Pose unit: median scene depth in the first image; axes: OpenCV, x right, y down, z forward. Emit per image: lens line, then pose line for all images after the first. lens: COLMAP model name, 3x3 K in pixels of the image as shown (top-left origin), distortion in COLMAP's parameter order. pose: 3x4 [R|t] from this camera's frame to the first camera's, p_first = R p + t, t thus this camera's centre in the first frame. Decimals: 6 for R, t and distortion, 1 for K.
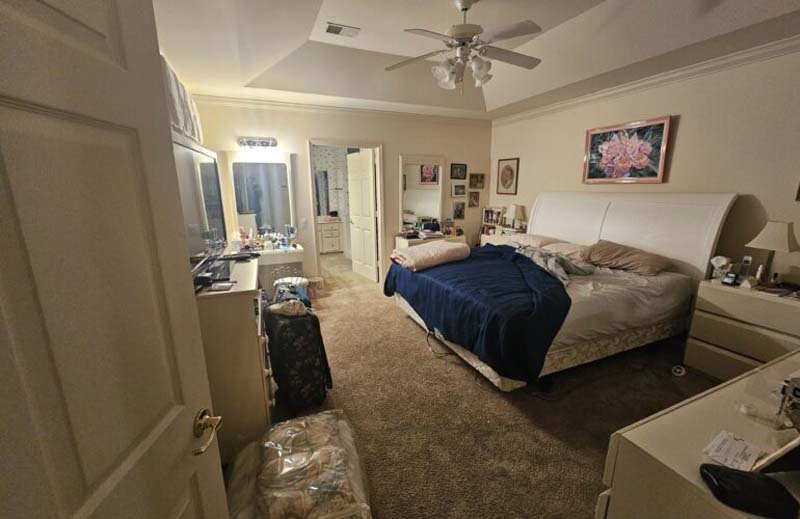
lens RADIAL K [[327.2, 0, 402.3], [0, 327.2, 259.3], [0, 0, 1]] dist [0.000442, -0.000294]
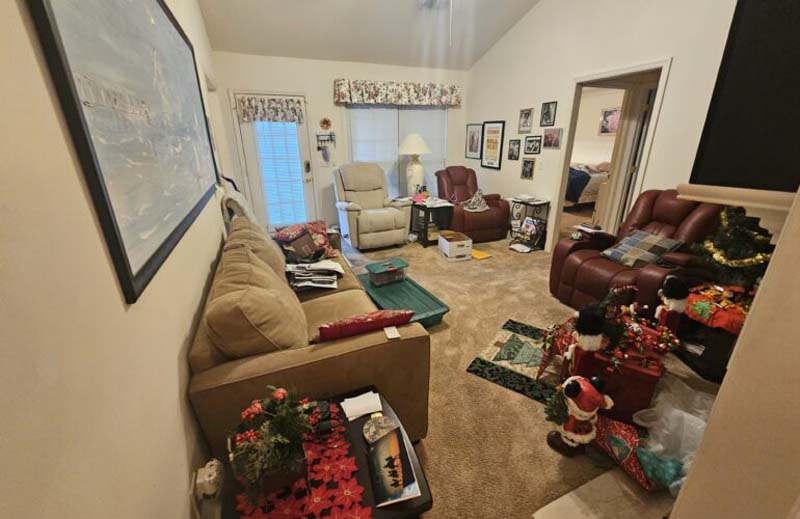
lens RADIAL K [[327.2, 0, 398.6], [0, 327.2, 259.5], [0, 0, 1]] dist [0.000442, -0.000294]
pose [[0.999759, 0.005204, -0.021338, -0.700009], [-0.002293, 0.990947, 0.134235, 0.285444], [0.021844, -0.134154, 0.990720, -1.253873]]
